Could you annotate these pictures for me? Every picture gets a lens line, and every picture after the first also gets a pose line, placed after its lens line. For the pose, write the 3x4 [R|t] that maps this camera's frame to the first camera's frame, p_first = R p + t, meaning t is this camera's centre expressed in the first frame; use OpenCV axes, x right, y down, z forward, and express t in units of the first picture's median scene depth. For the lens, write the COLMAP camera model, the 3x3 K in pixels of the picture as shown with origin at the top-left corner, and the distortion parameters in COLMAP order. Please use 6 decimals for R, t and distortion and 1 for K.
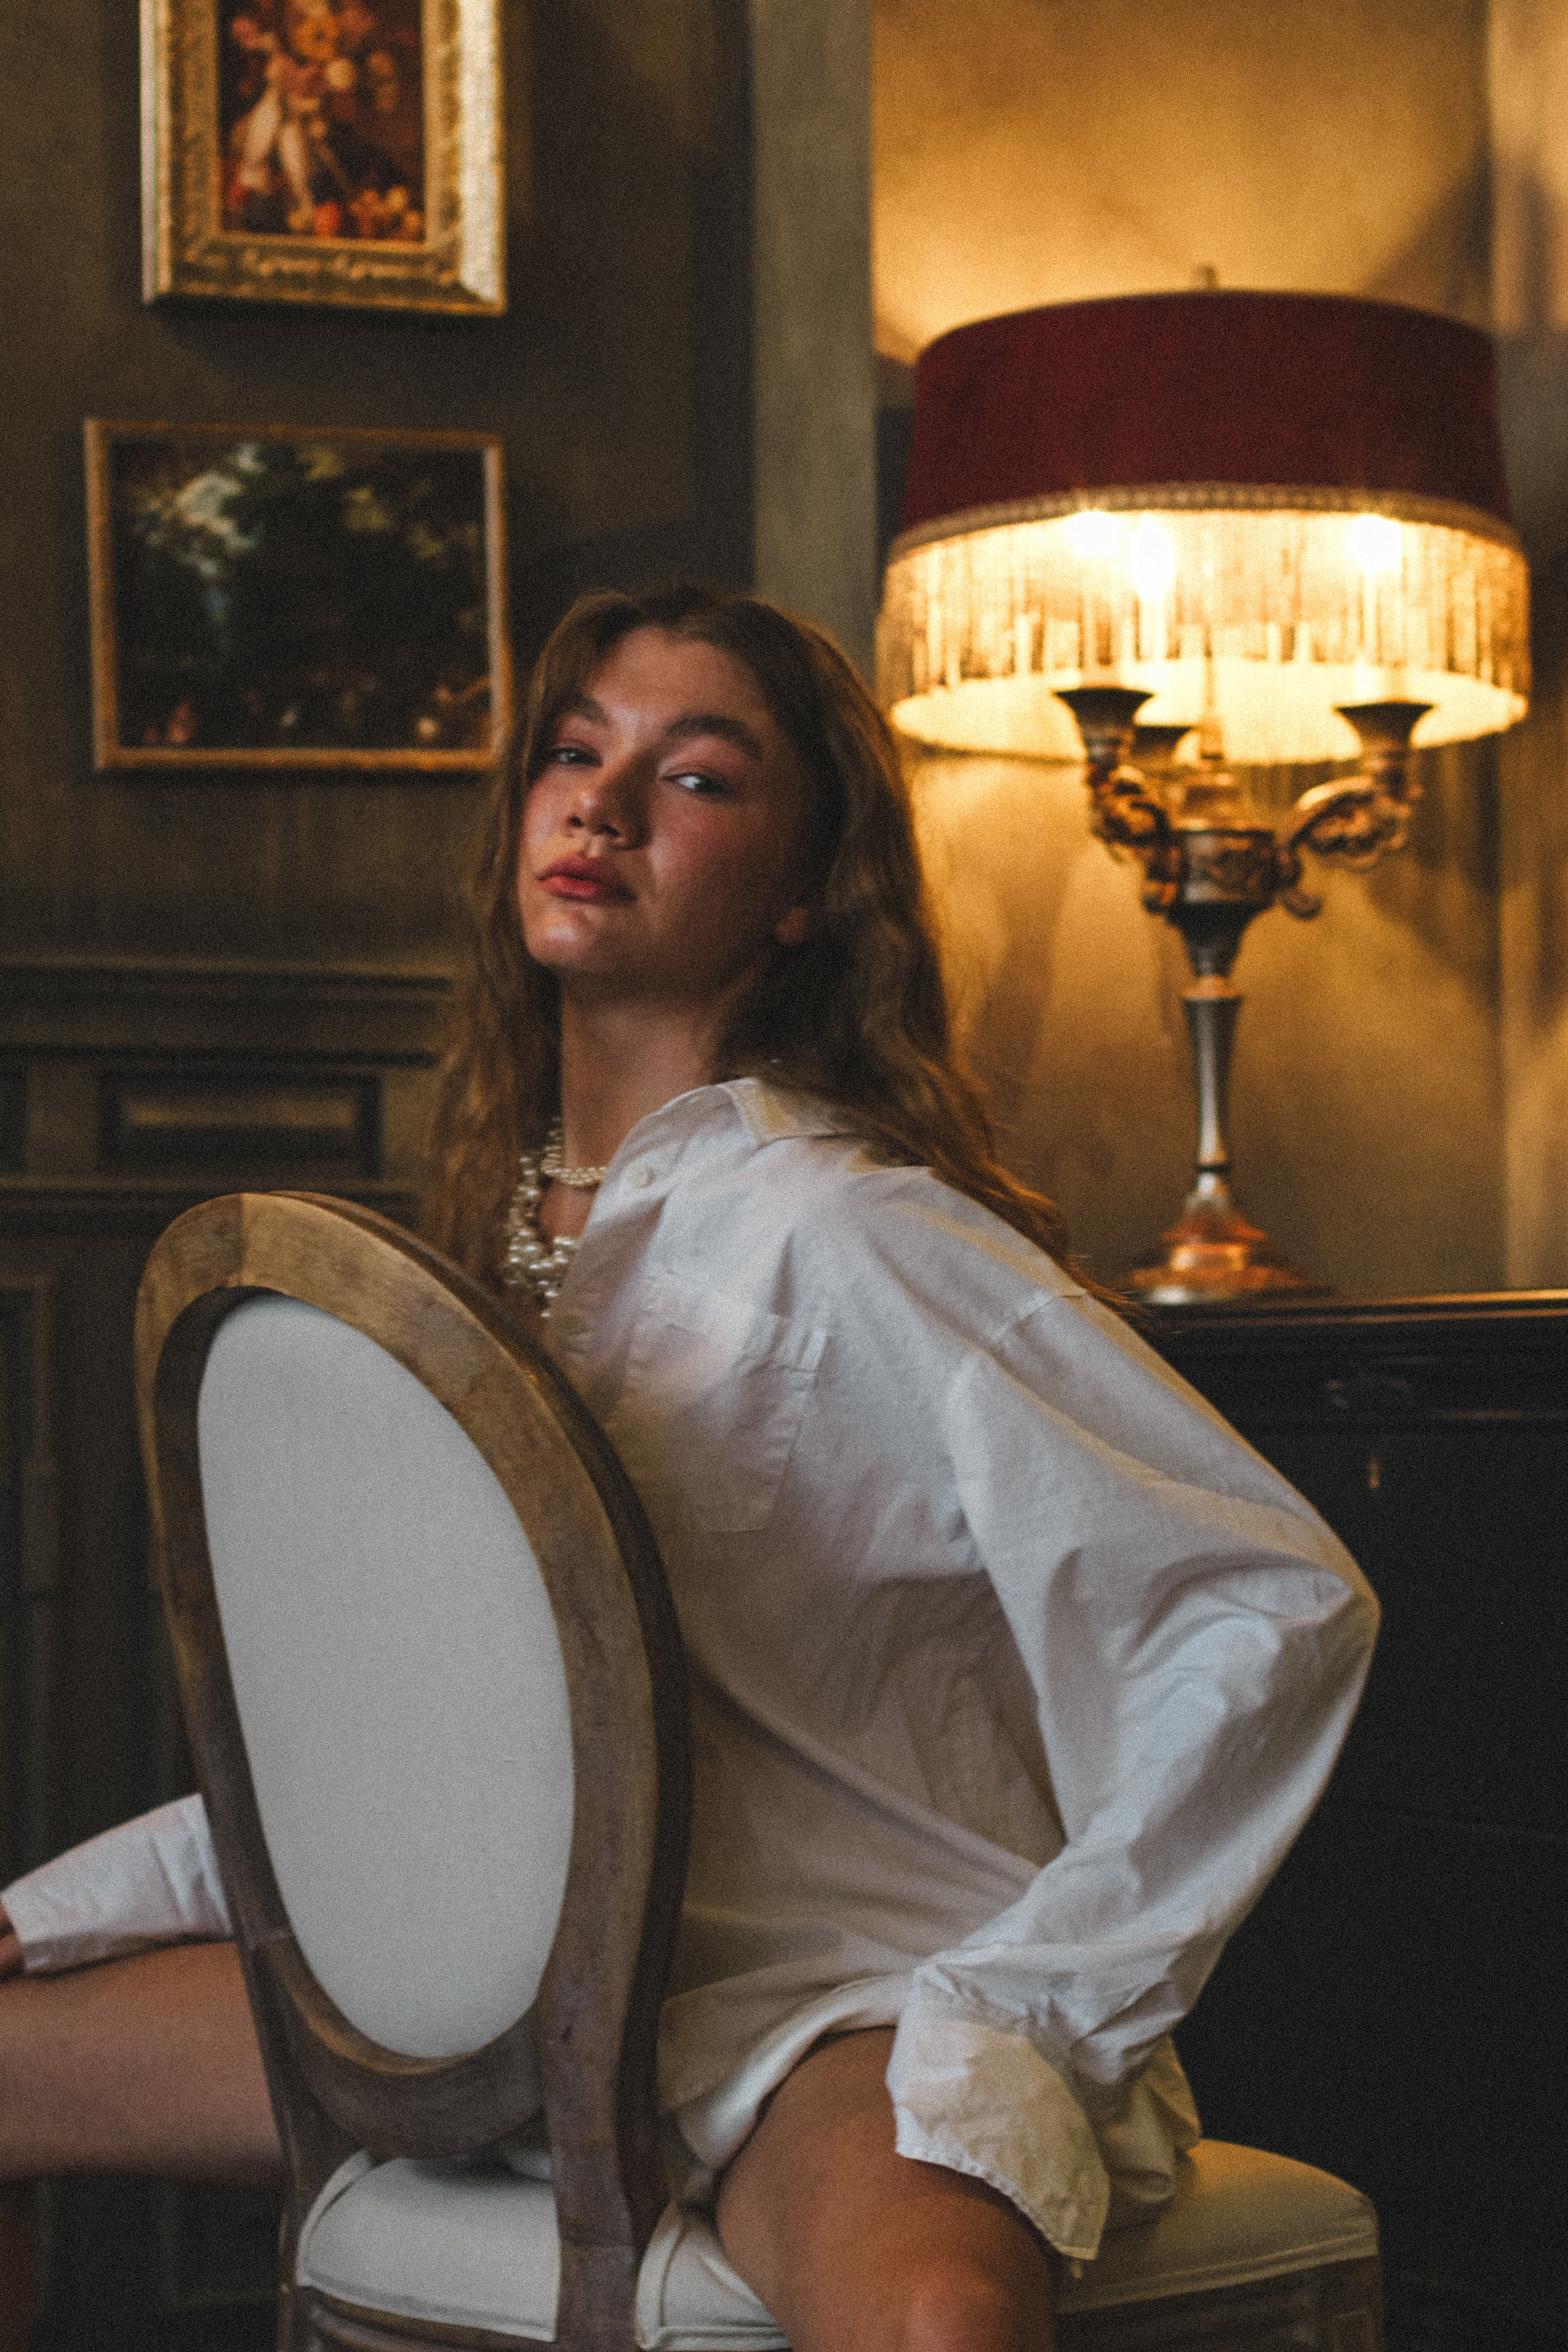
lens RADIAL K [[5582.8, 0, 784.0], [0, 5582.8, 1176.0], [0, 0, 1]] dist [-0.130436, 0.331878]
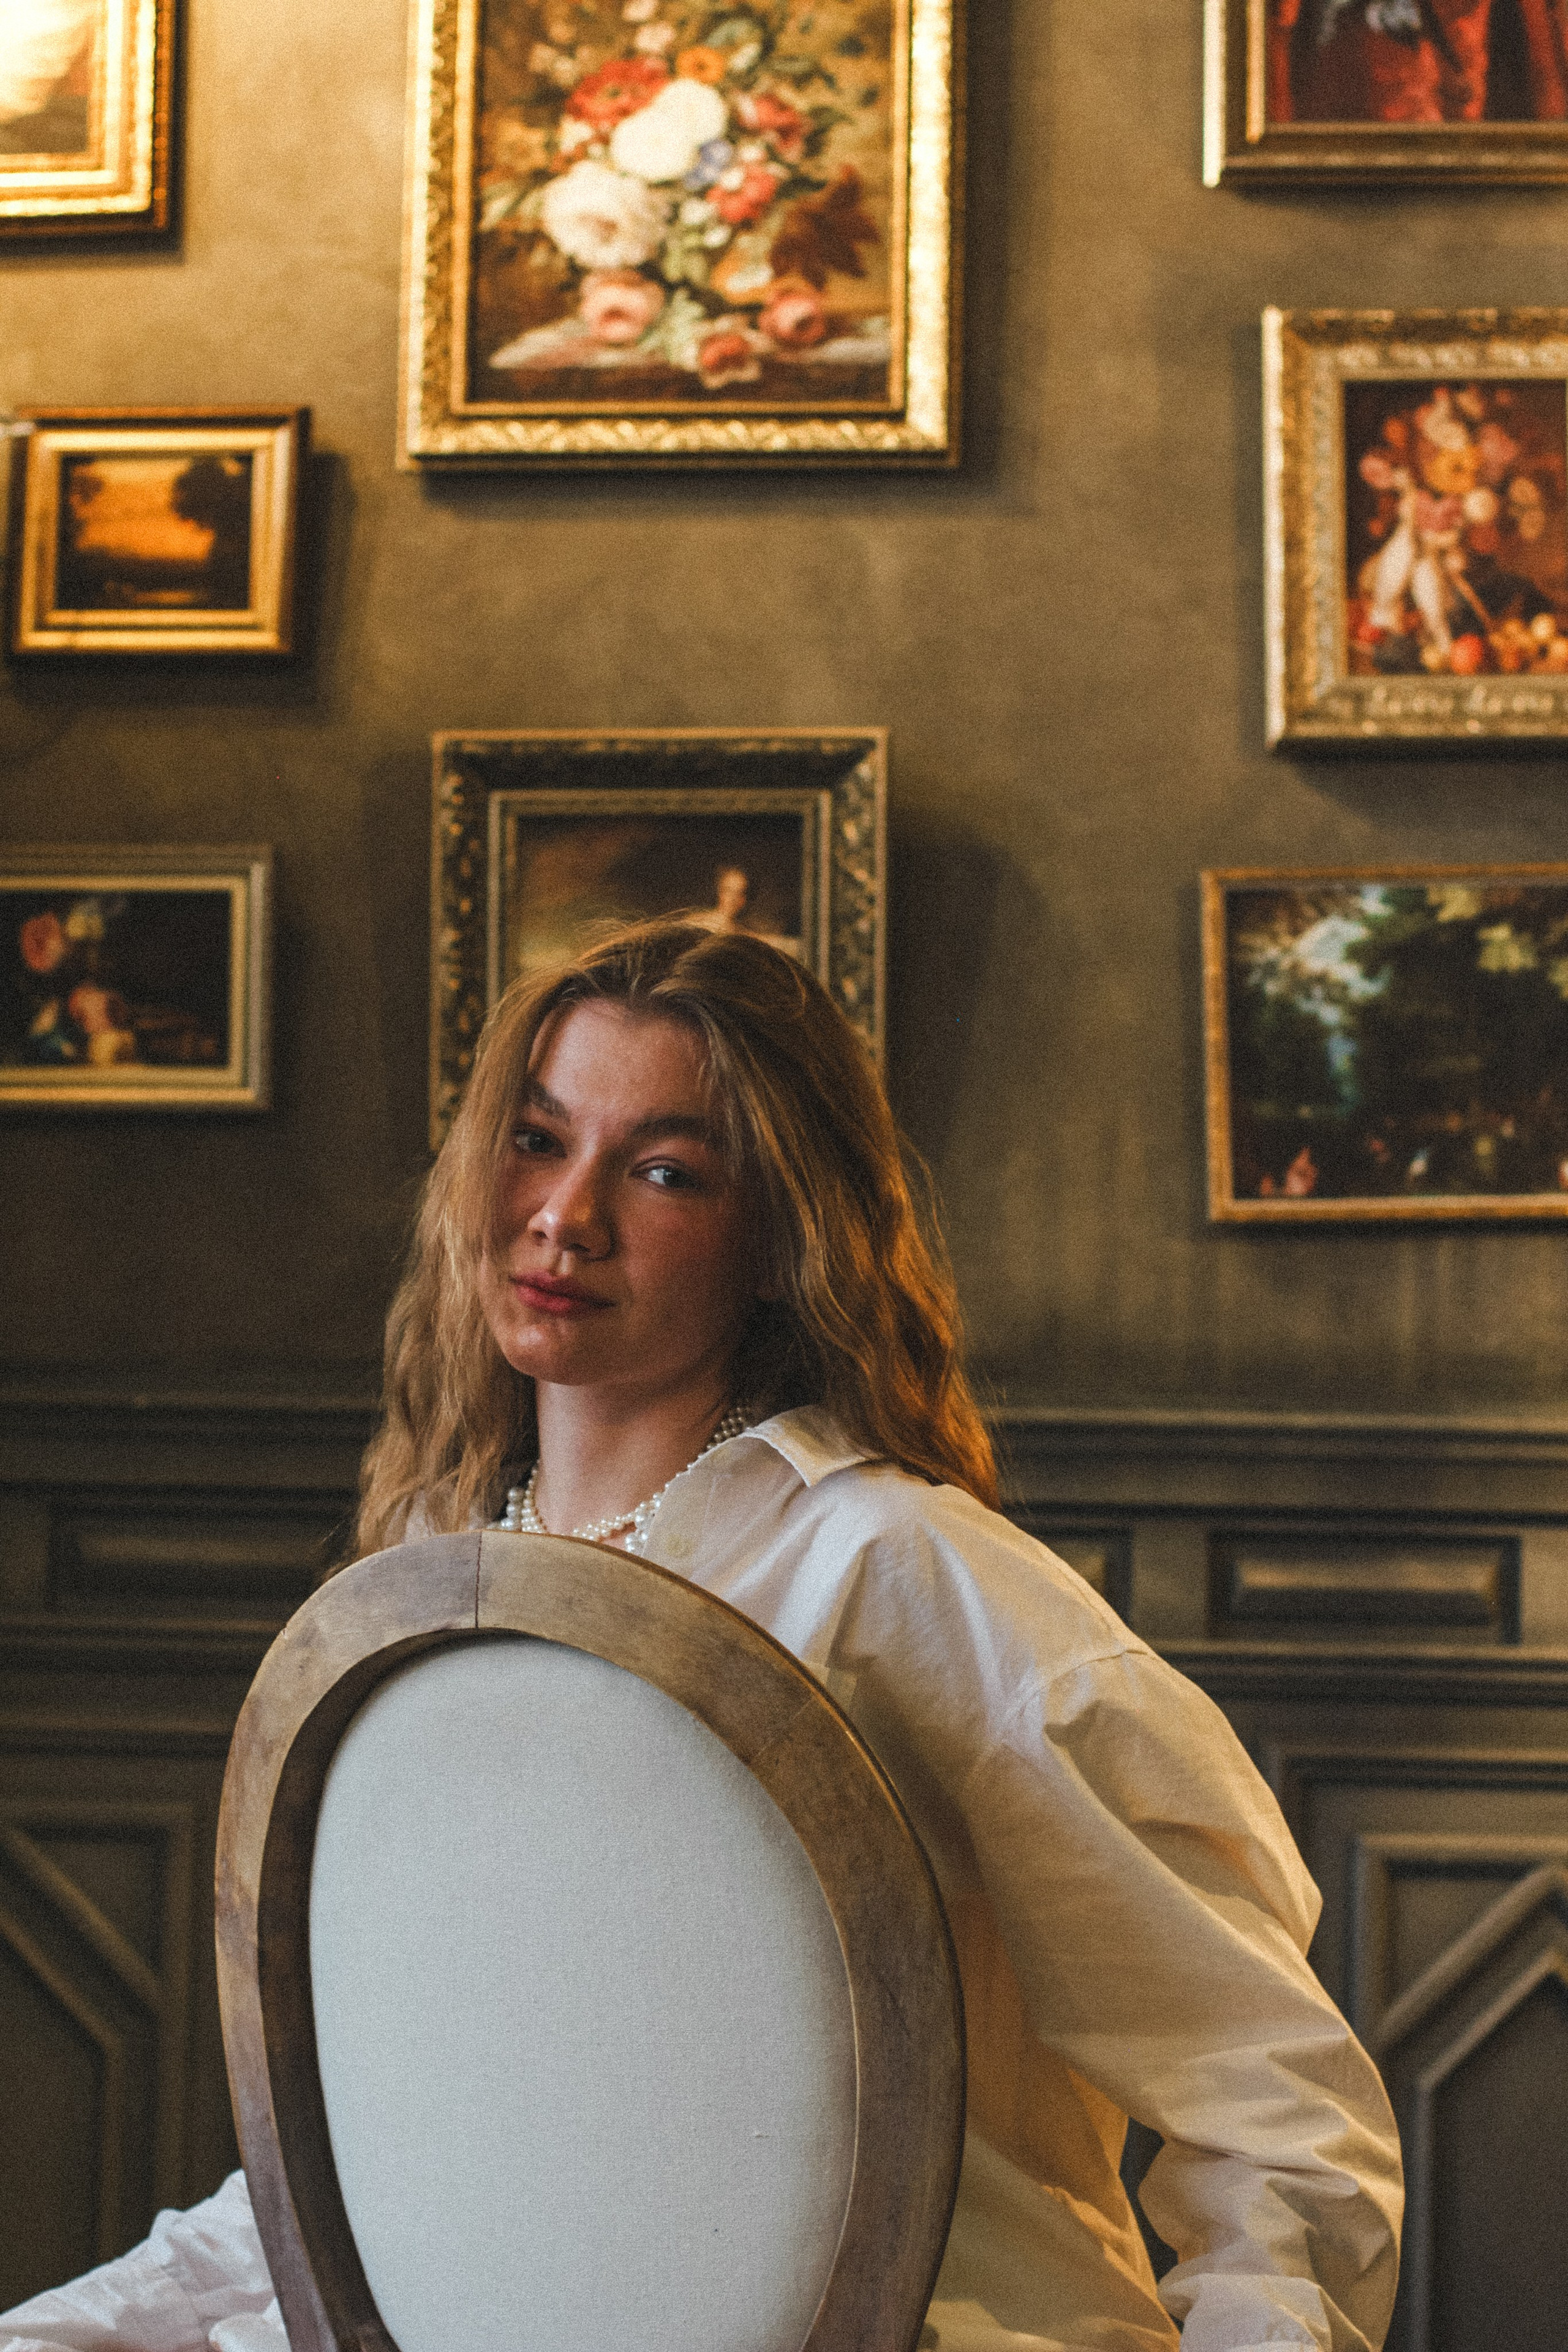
lens RADIAL K [[5582.8, 0, 784.0], [0, 5582.8, 1176.0], [0, 0, 1]] dist [-0.130436, 0.331878]
pose [[0.876384, -0.039091, -0.480023, 0.278409], [-0.016178, 0.993749, -0.110463, 0.028048], [0.481341, 0.104574, 0.870273, 0.106766]]
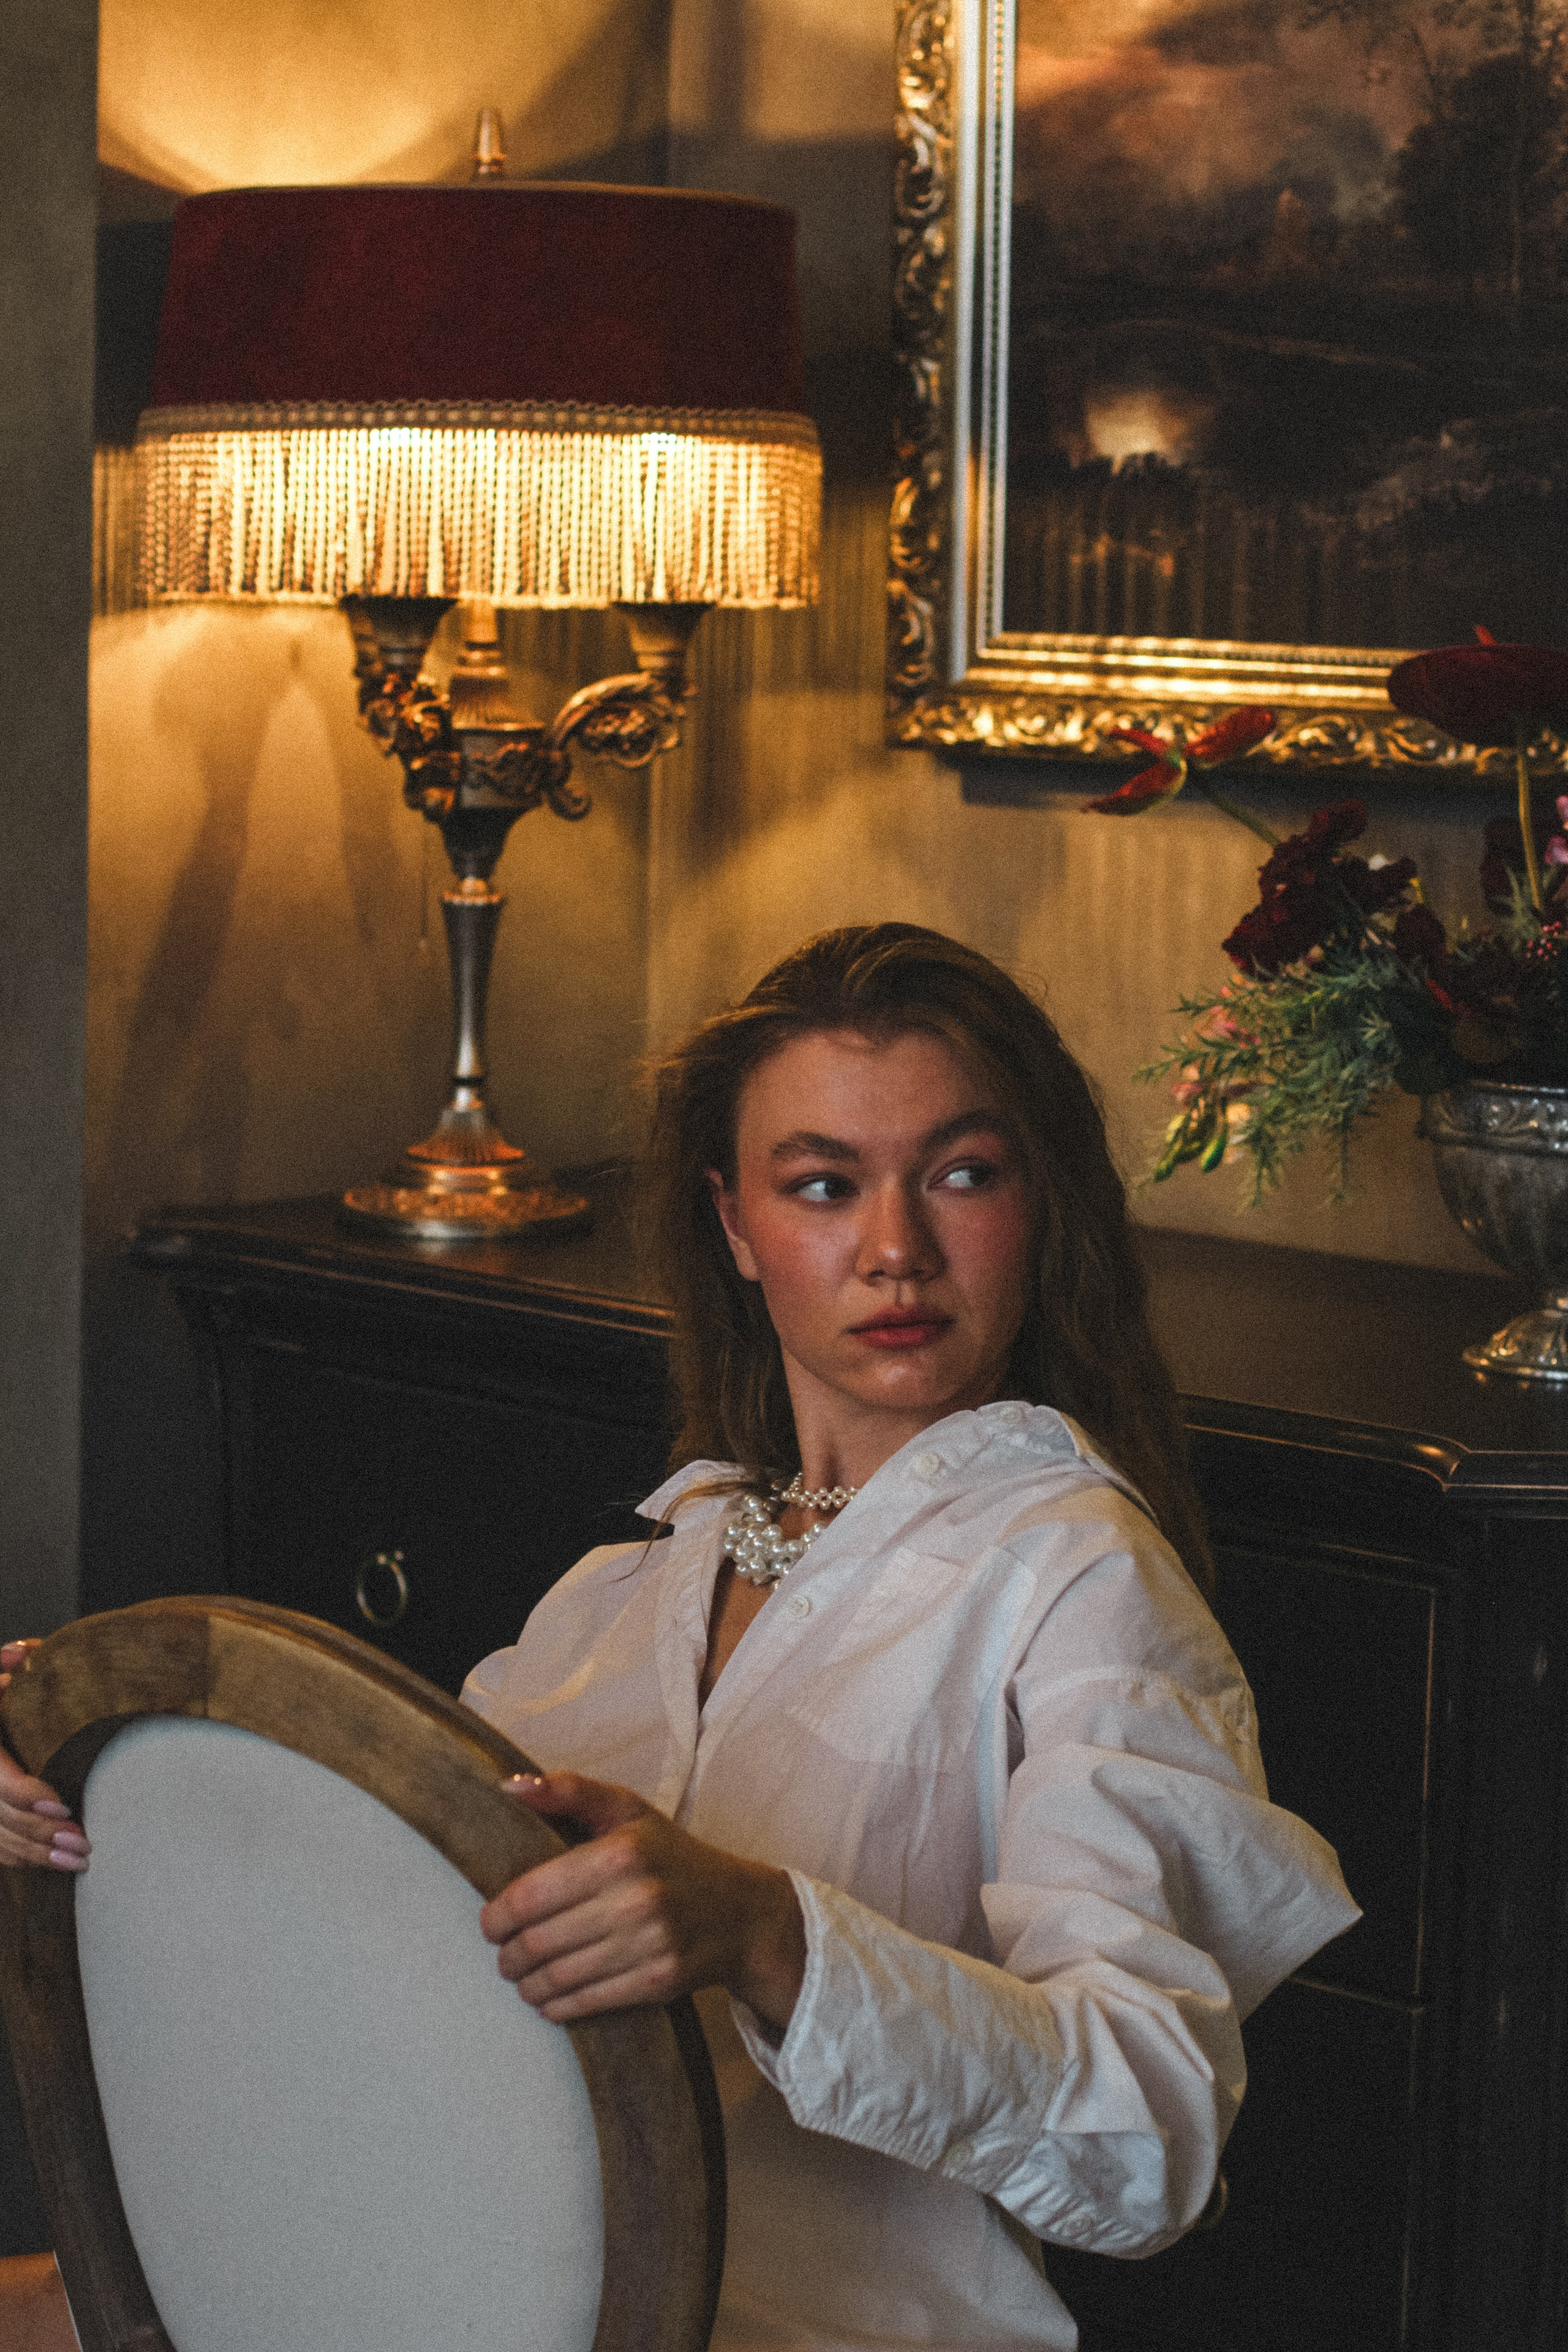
lens RADIAL K [[5582.8, 0, 784.0], [0, 5582.8, 1176.0], [0, 0, 1]] dist [-0.130436, 0.331878]
pose [[0.936666, -0.012722, 0.349993, -0.198356], [-0.045577, 0.986414, 0.157831, -0.132854], [-0.347246, -0.163787, 0.923360, 0.098087]]
